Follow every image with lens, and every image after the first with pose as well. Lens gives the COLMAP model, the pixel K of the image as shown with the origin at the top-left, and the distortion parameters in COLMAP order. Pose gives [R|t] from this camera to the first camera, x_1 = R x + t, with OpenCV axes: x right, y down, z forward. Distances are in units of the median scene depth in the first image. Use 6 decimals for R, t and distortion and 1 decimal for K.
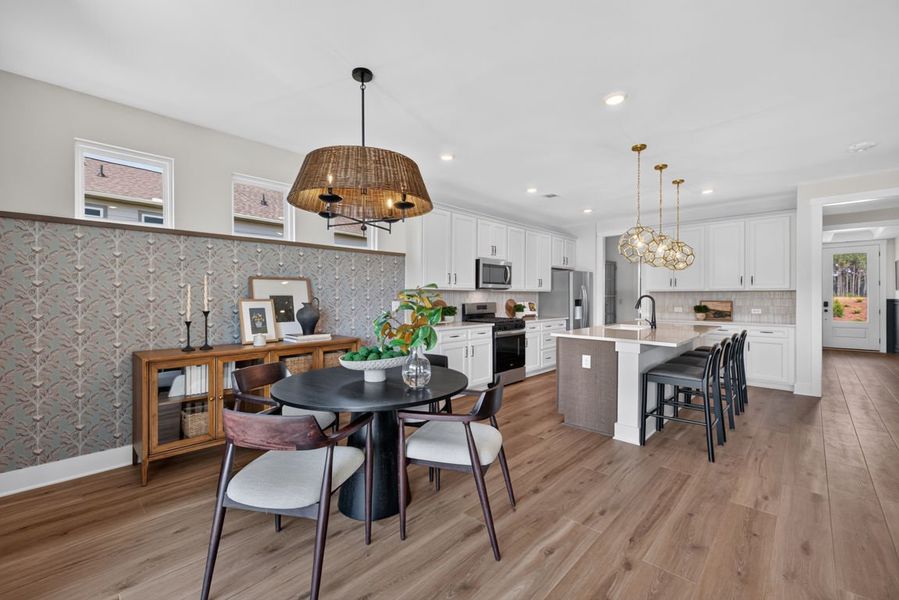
lens RADIAL K [[377.0, 0, 441.0], [0, 377.0, 297.4], [0, 0, 1]] dist [0.002475, -0.000041]
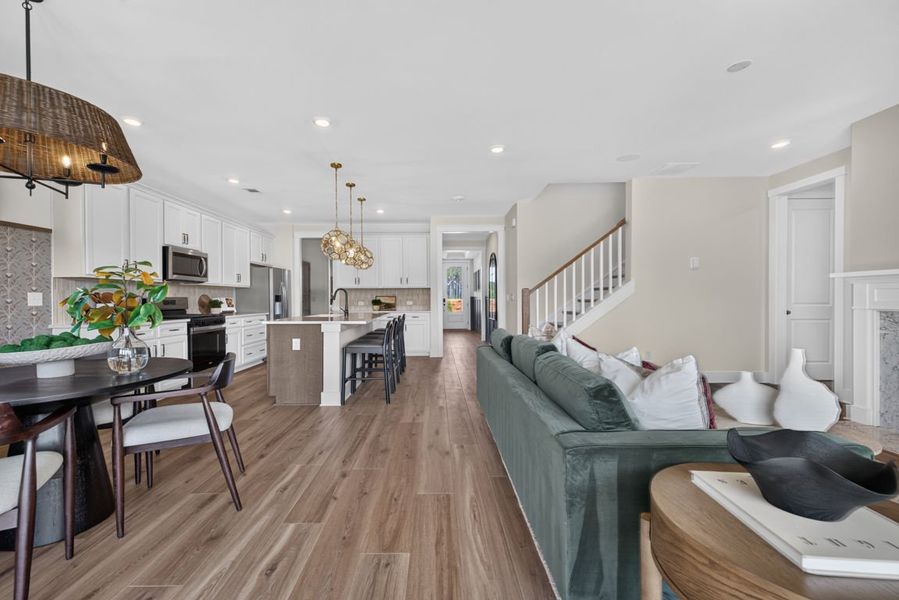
lens RADIAL K [[377.0, 0, 441.0], [0, 377.0, 297.4], [0, 0, 1]] dist [0.002475, -0.000041]
pose [[0.706800, -0.002408, 0.707409, -0.093261], [0.009039, 0.999943, -0.005627, 0.035946], [-0.707356, 0.010372, 0.706782, -0.091139]]
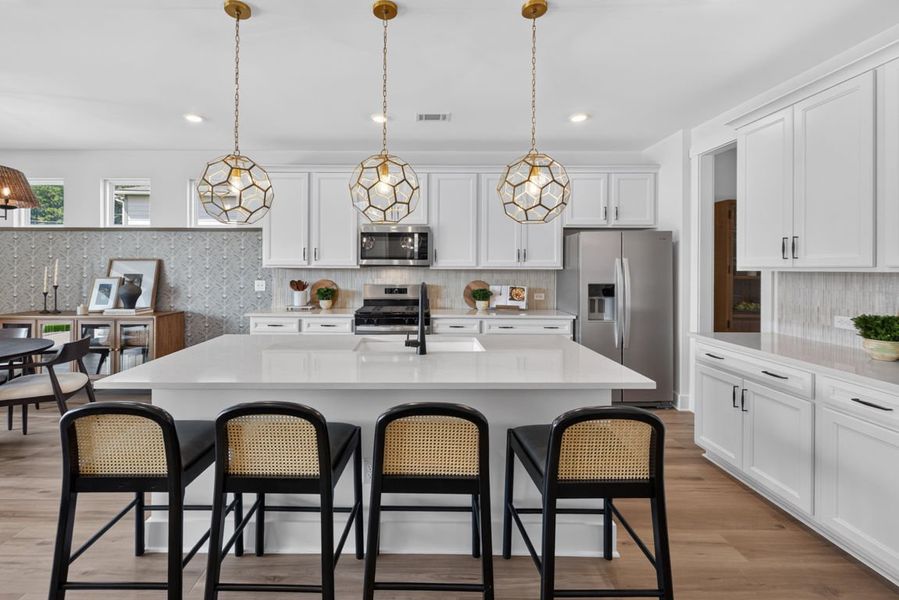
lens RADIAL K [[393.0, 0, 414.0], [0, 393.0, 267.2], [0, 0, 1]] dist [0.003863, 0.000267]
pose [[0.691103, 0.003508, -0.722747, 0.970714], [-0.006283, 0.999980, -0.001154, -0.027041], [0.722729, 0.005338, 0.691111, 0.700683]]
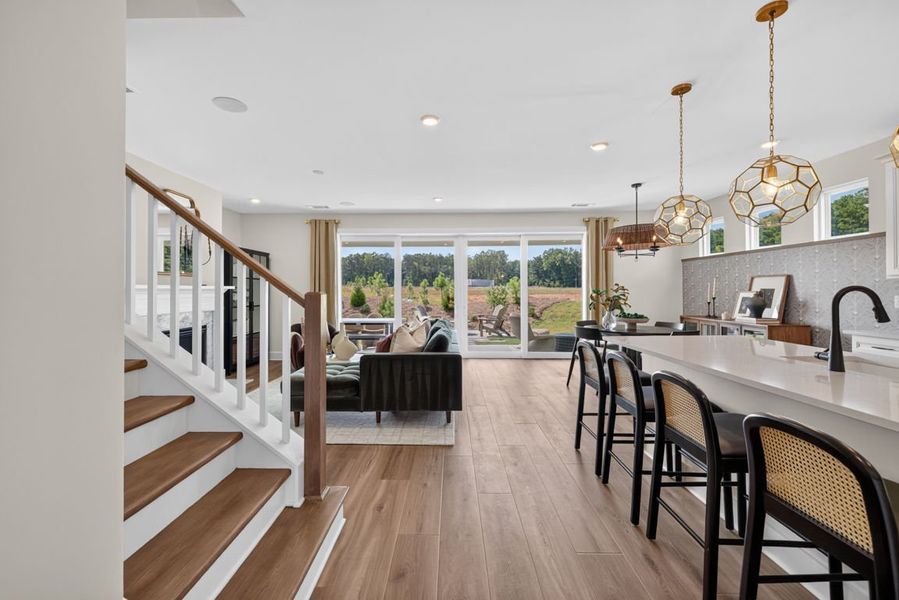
lens RADIAL K [[382.2, 0, 443.0], [0, 382.2, 289.5], [0, 0, 1]] dist [0.003346, 0.000106]
pose [[-0.729834, 0.003383, -0.683616, 1.216332], [0.003628, 0.999993, 0.001075, -0.006797], [0.683614, -0.001696, -0.729841, 1.081616]]
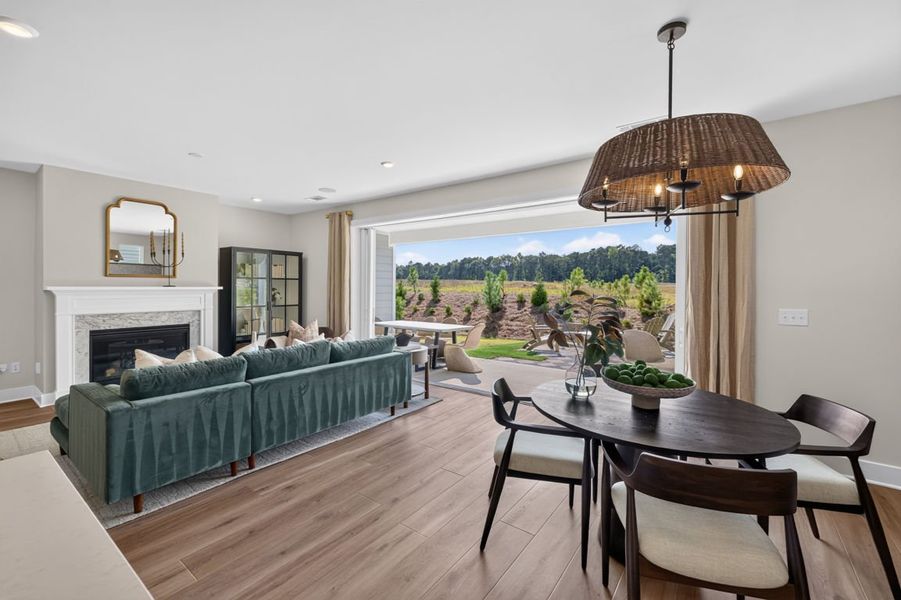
lens RADIAL K [[383.6, 0, 437.6], [0, 383.6, 289.9], [0, 0, 1]] dist [0.005468, 0.000022]
pose [[-0.993345, -0.001366, -0.115172, 0.220760], [-0.002793, 0.999921, 0.012228, -0.027355], [0.115146, 0.012468, -0.993270, 1.044731]]
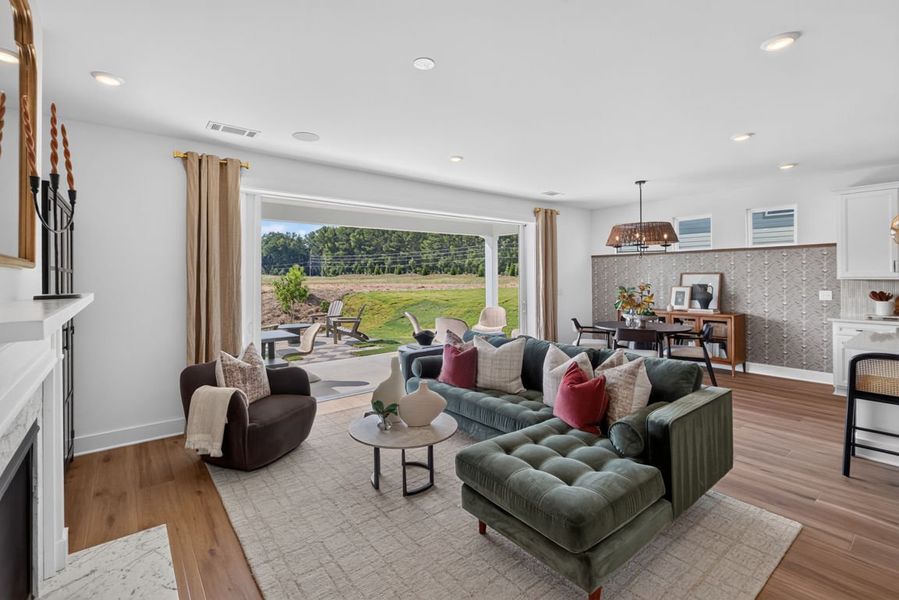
lens RADIAL K [[404.9, 0, 442.0], [0, 404.9, 275.0], [0, 0, 1]] dist [0.001307, 0.000115]
pose [[-0.128621, -0.001507, -0.991693, 1.297543], [0.004210, 0.999989, -0.002066, -0.040284], [0.991685, -0.004440, -0.128613, 0.111009]]
